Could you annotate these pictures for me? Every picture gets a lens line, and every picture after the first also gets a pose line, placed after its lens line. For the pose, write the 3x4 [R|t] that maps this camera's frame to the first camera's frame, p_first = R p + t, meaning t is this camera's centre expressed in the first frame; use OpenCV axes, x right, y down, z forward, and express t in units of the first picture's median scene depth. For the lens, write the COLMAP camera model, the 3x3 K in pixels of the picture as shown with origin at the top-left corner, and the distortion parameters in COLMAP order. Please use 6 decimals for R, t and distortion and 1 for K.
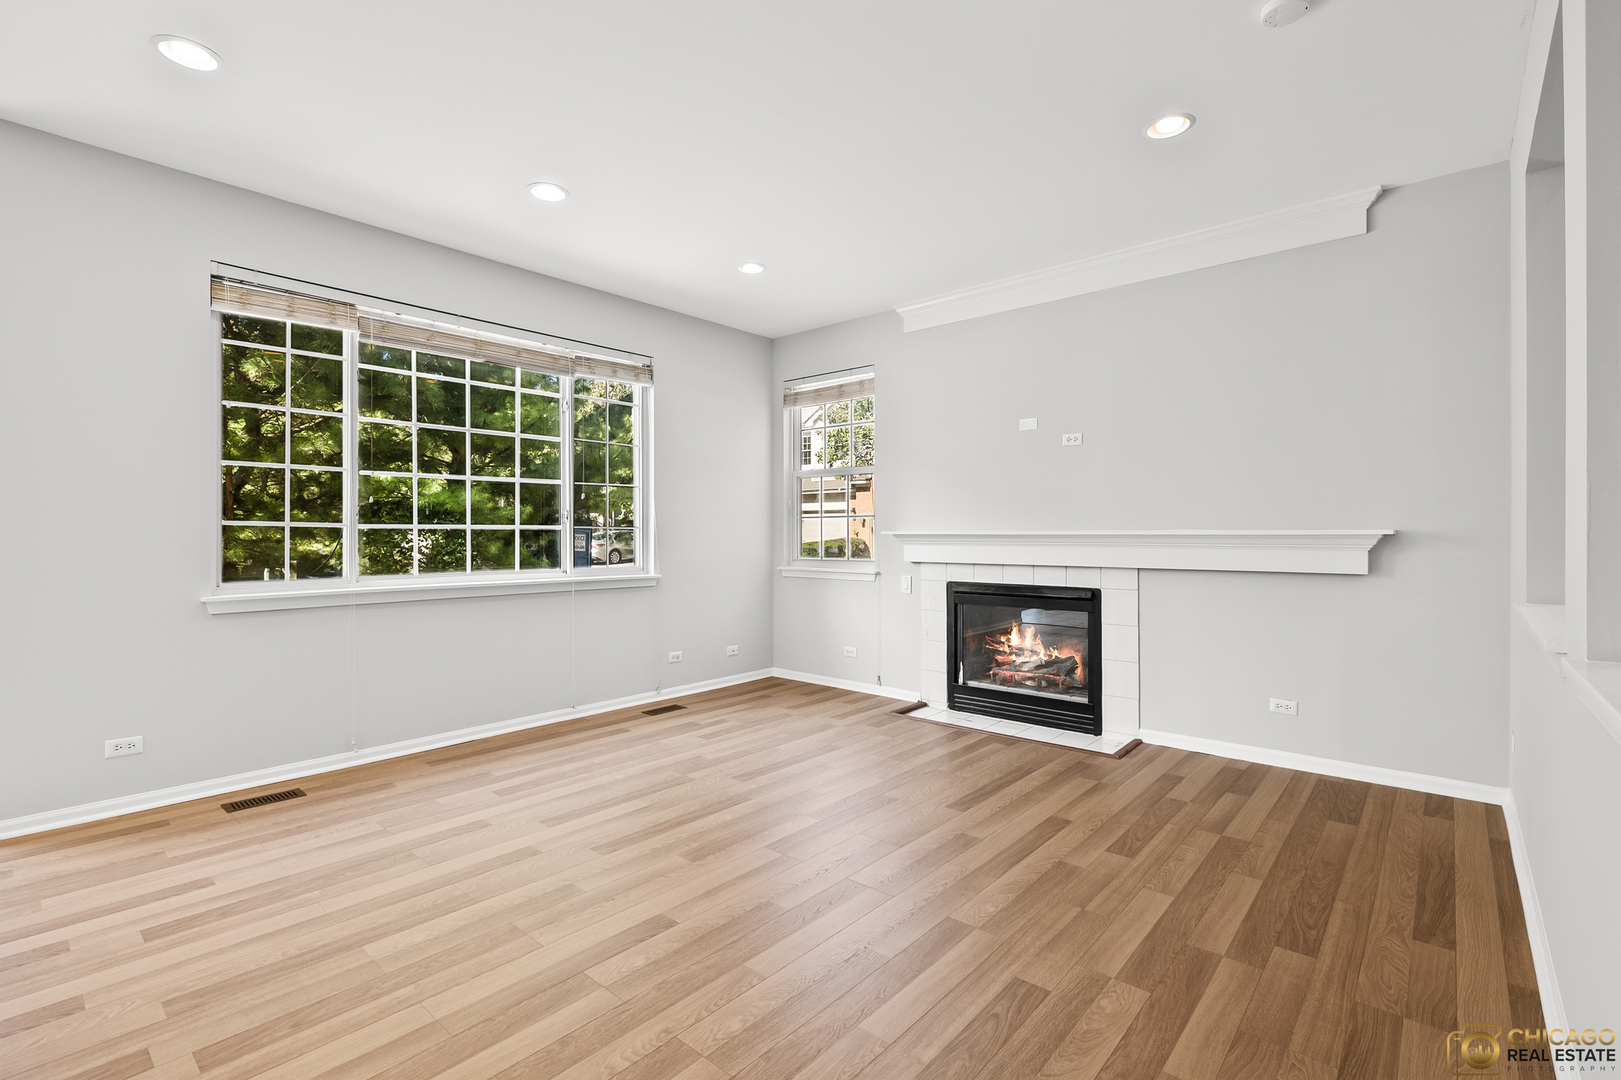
lens RADIAL K [[735.2, 0, 810.5], [0, 735.2, 540.0], [0, 0, 1]] dist [0.000229, -0.000089]
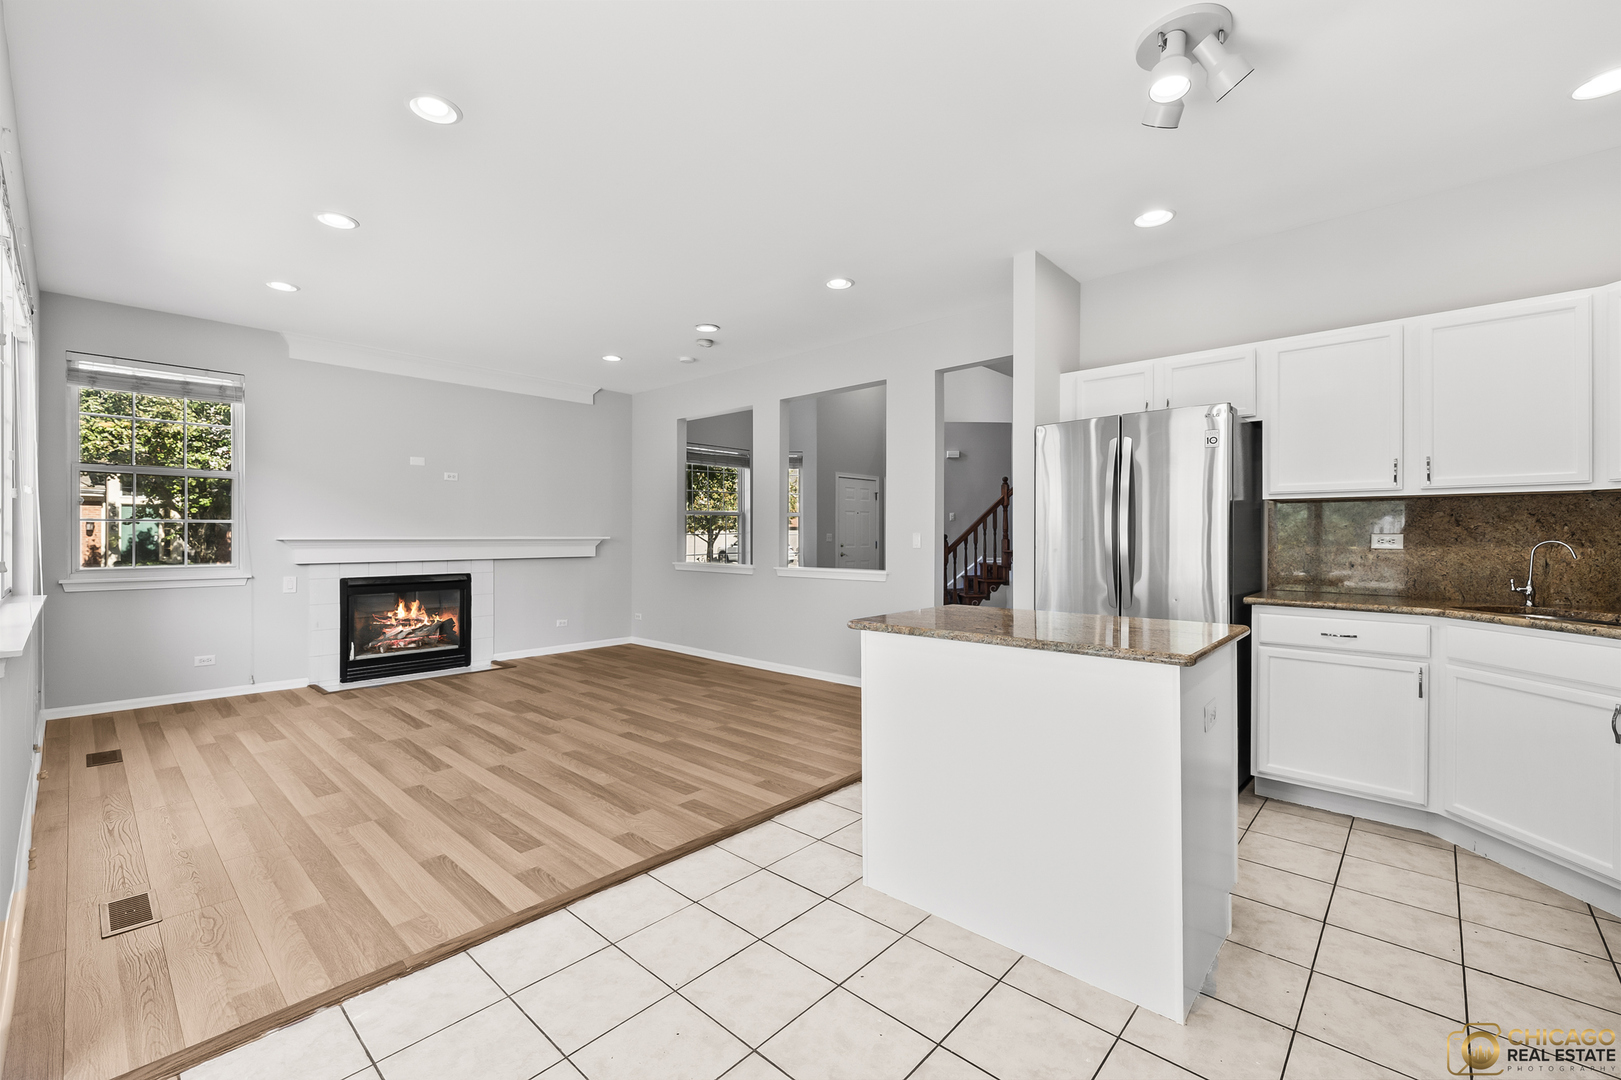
lens RADIAL K [[683.5, 0, 806.1], [0, 683.5, 532.3], [0, 0, 1]] dist [0.000004, 0.000238]
pose [[0.020719, 0.005058, 0.999773, -1.139844], [0.004427, 0.999977, -0.005151, -0.012503], [-0.999776, 0.004532, 0.020696, 0.255473]]
